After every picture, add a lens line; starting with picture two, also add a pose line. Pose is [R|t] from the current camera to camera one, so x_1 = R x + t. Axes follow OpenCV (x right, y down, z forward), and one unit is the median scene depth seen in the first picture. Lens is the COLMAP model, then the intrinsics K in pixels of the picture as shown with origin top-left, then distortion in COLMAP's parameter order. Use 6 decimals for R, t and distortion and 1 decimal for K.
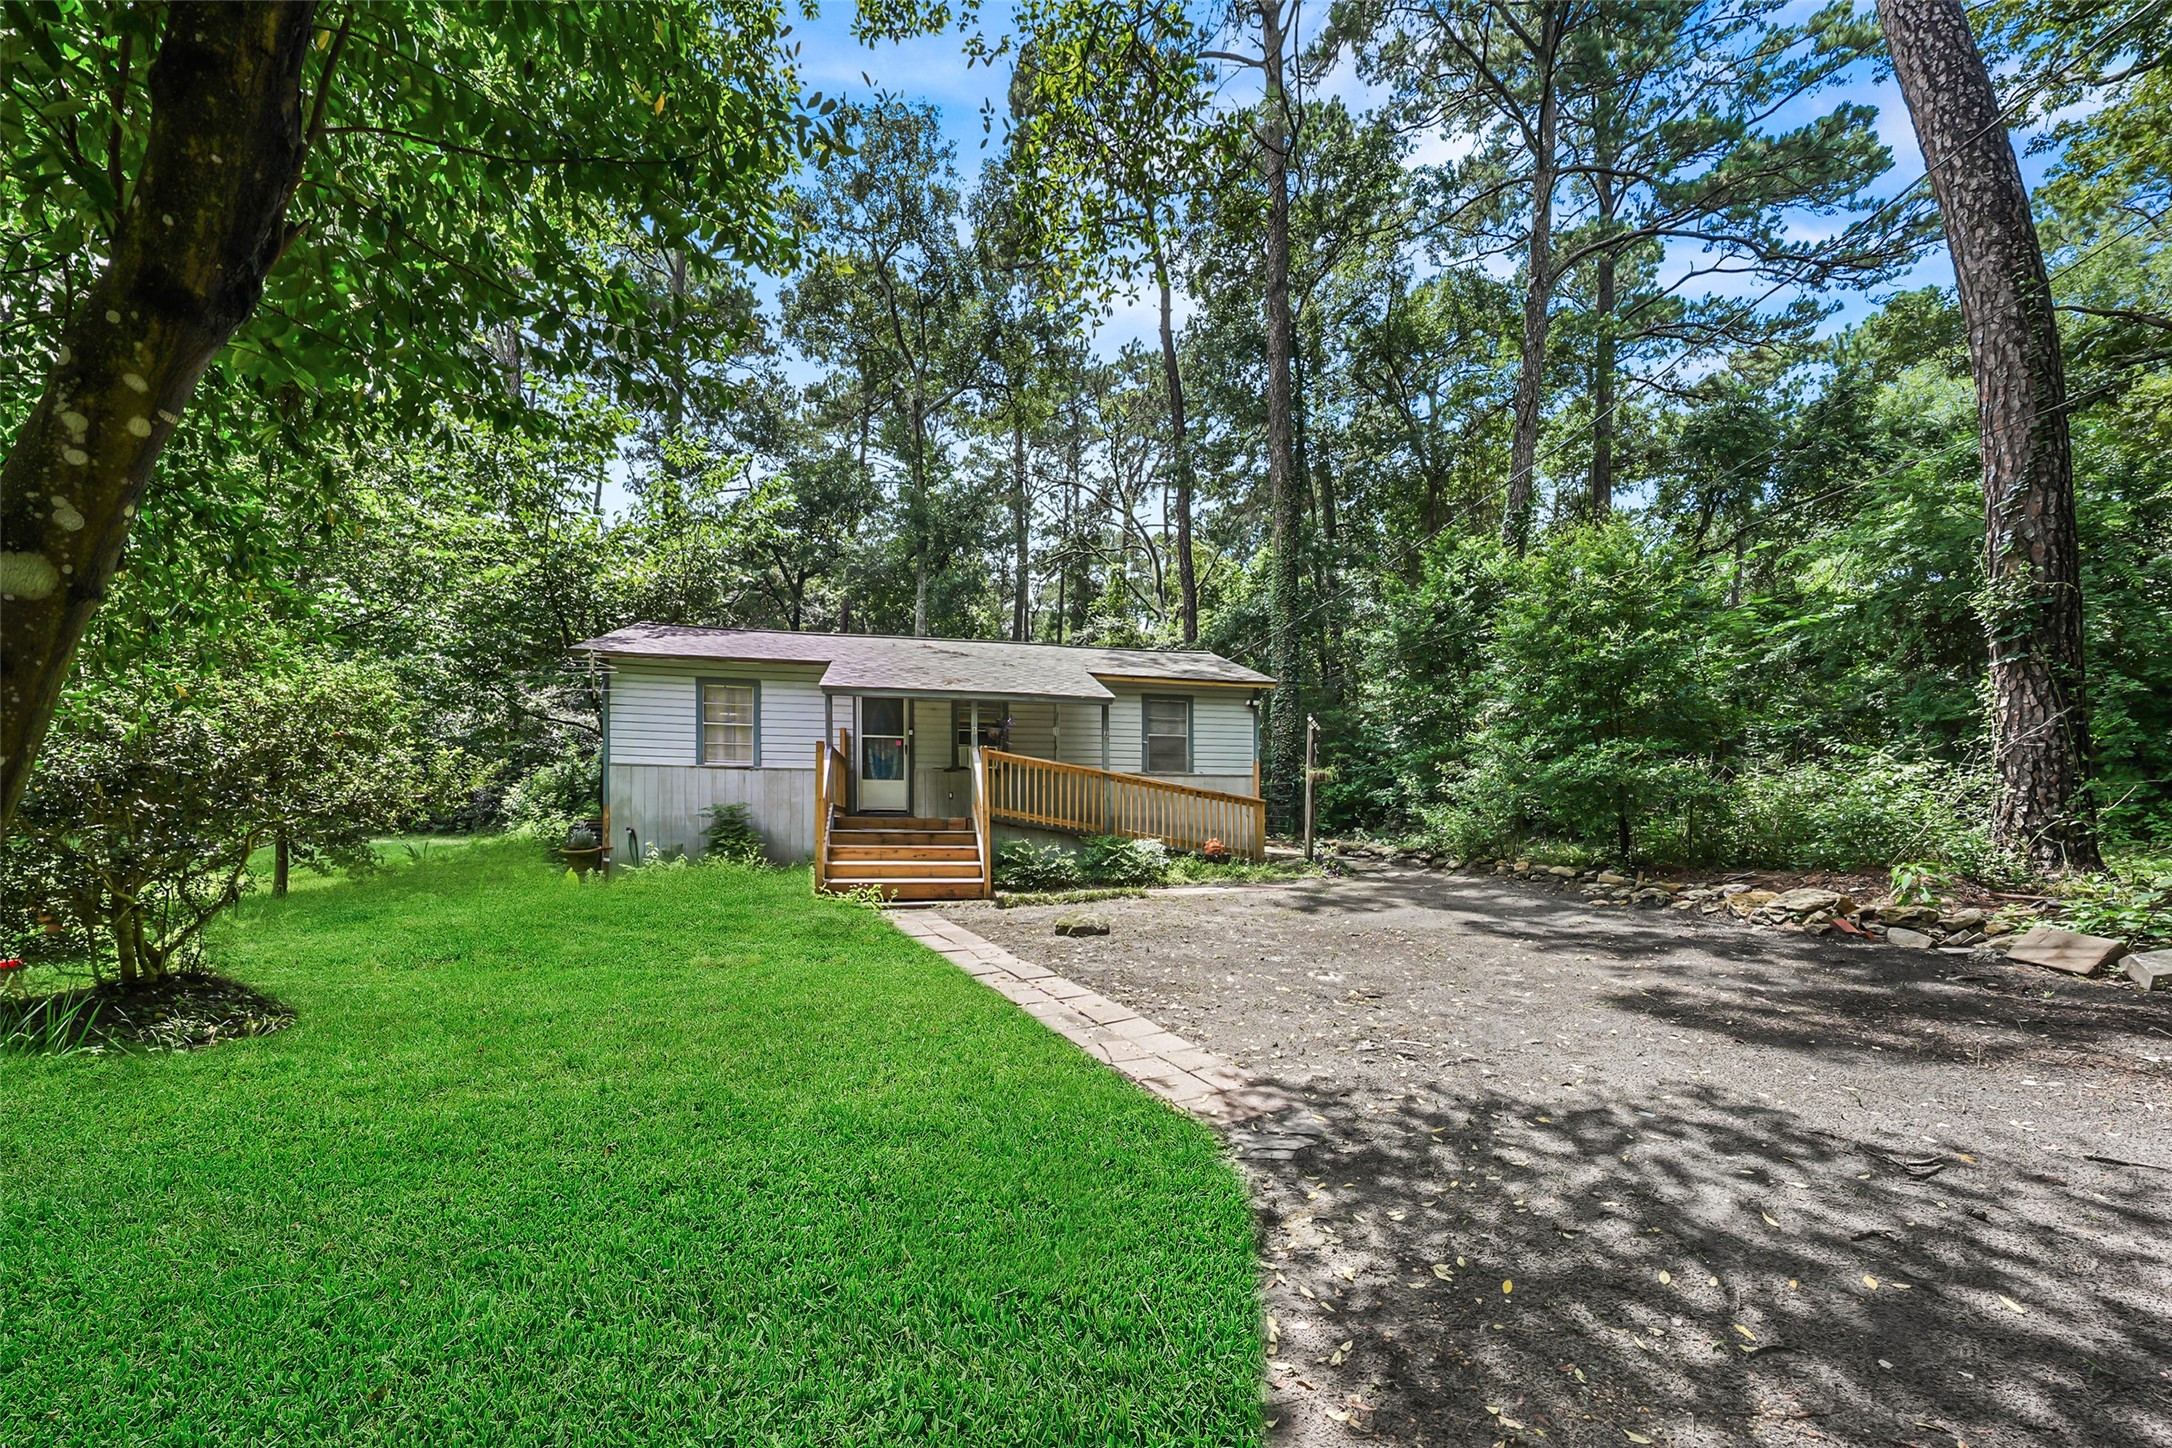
lens RADIAL K [[808.9, 0, 1078.9], [0, 808.9, 785.5], [0, 0, 1]] dist [-0.004757, -0.000042]
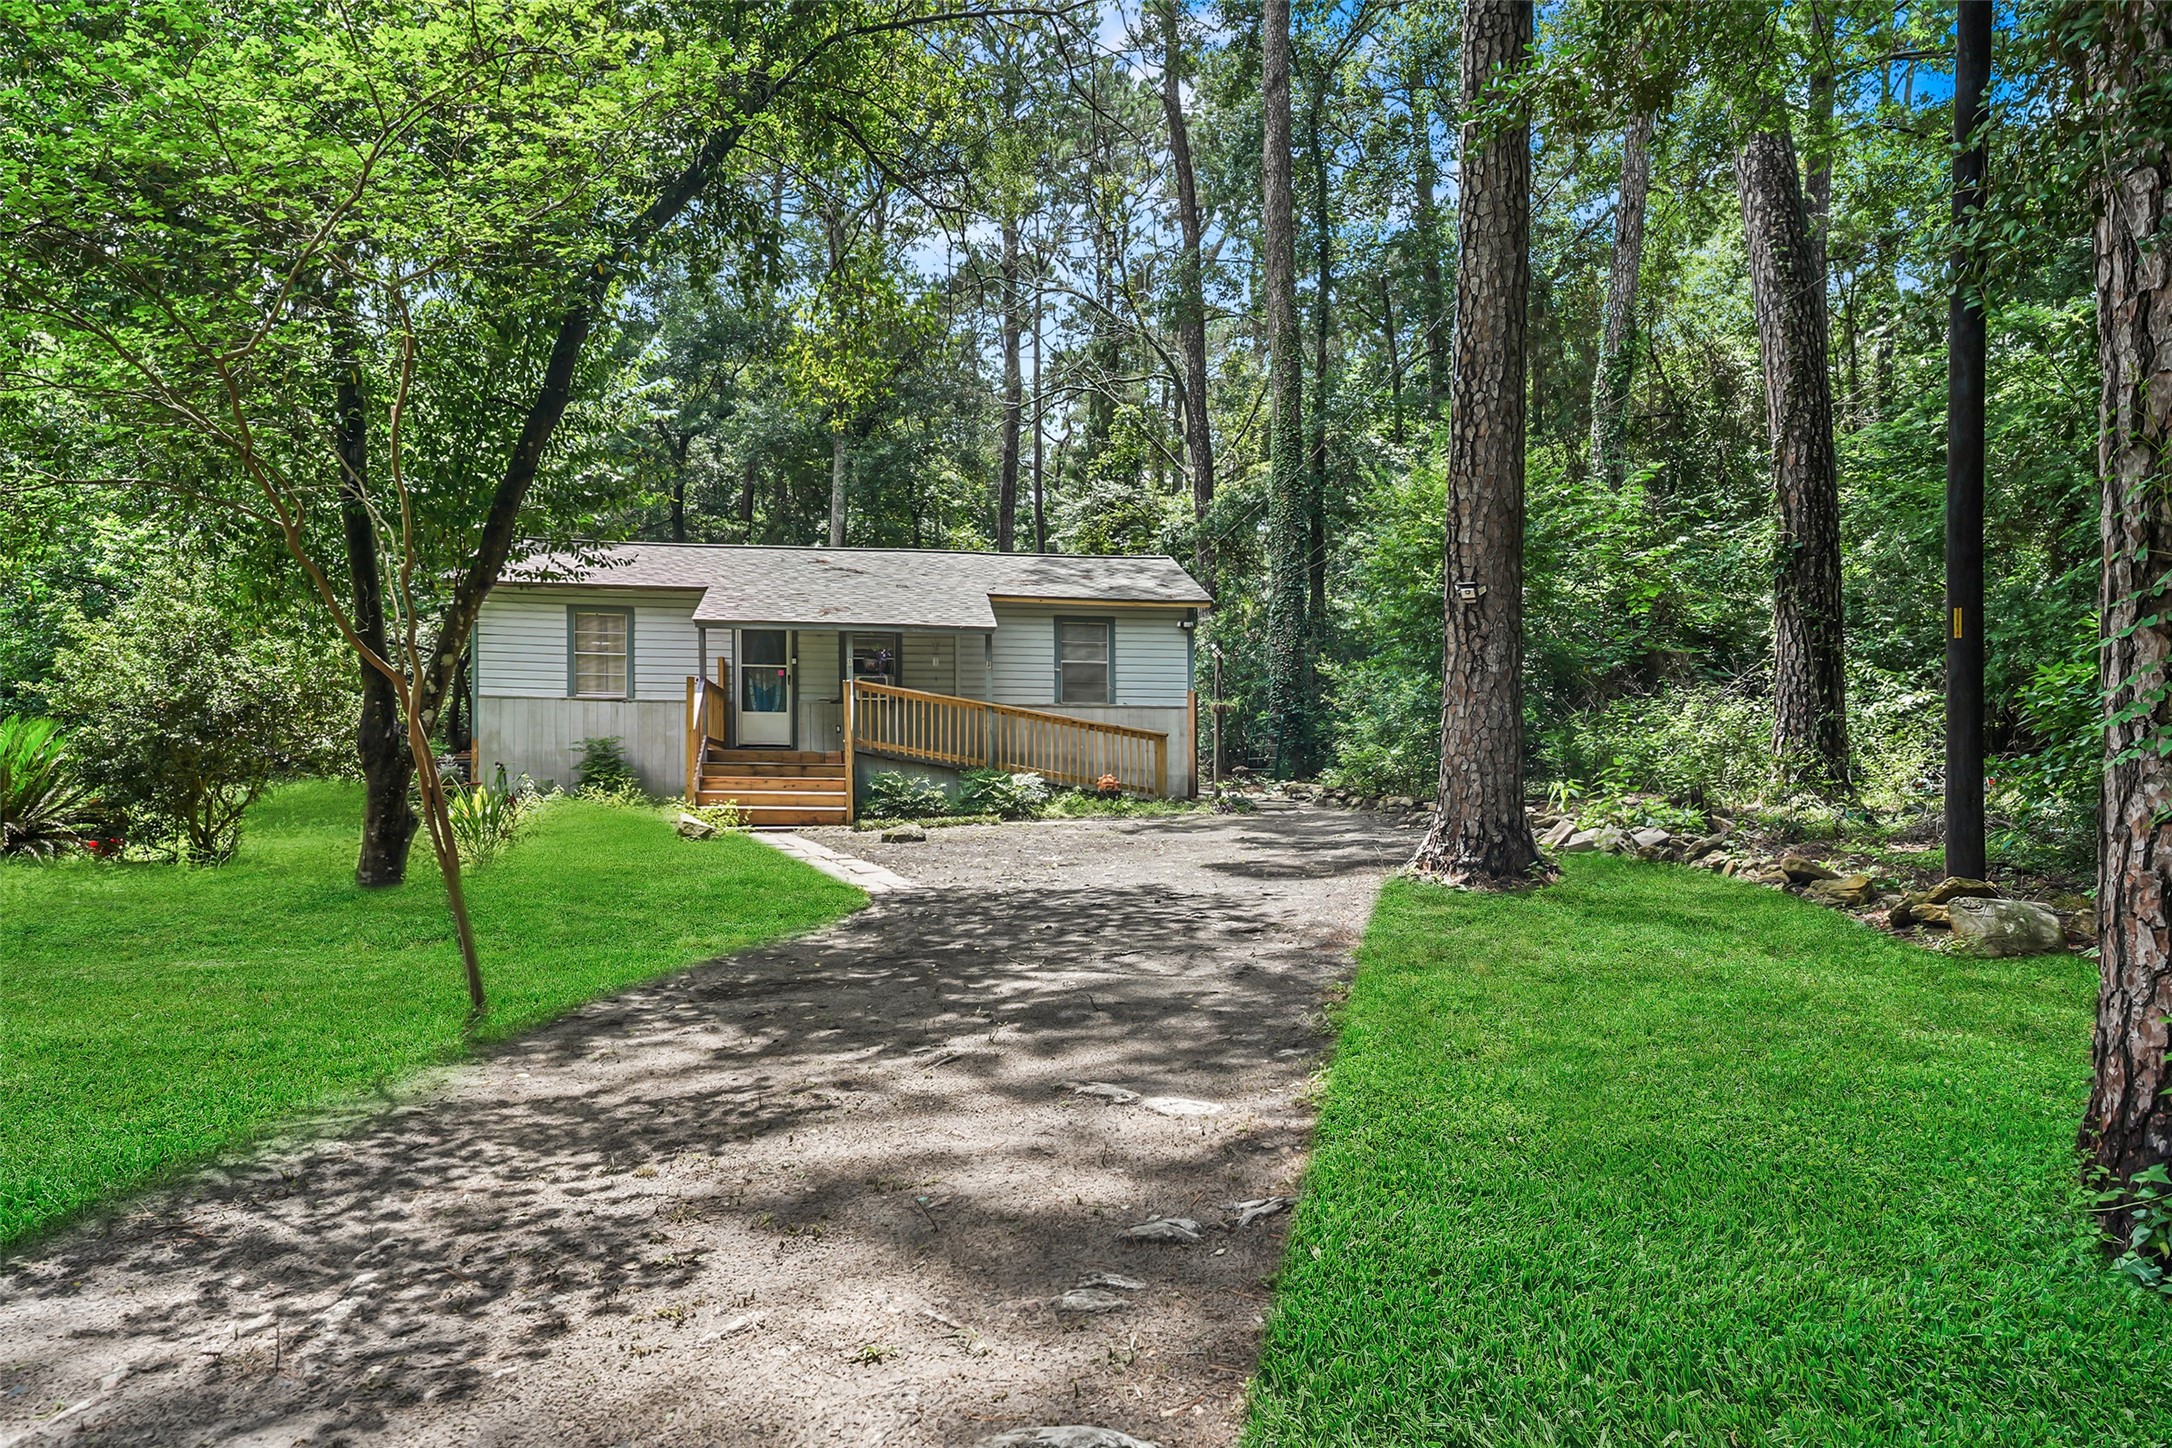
lens RADIAL K [[1488.8, 0, 1108.5], [0, 1488.8, 711.0], [0, 0, 1]] dist [0.067935, -0.000660]
pose [[0.998026, -0.000647, -0.062794, 0.285306], [0.000094, 0.999961, -0.008798, 0.006977], [0.062798, 0.008775, 0.997988, -0.756656]]
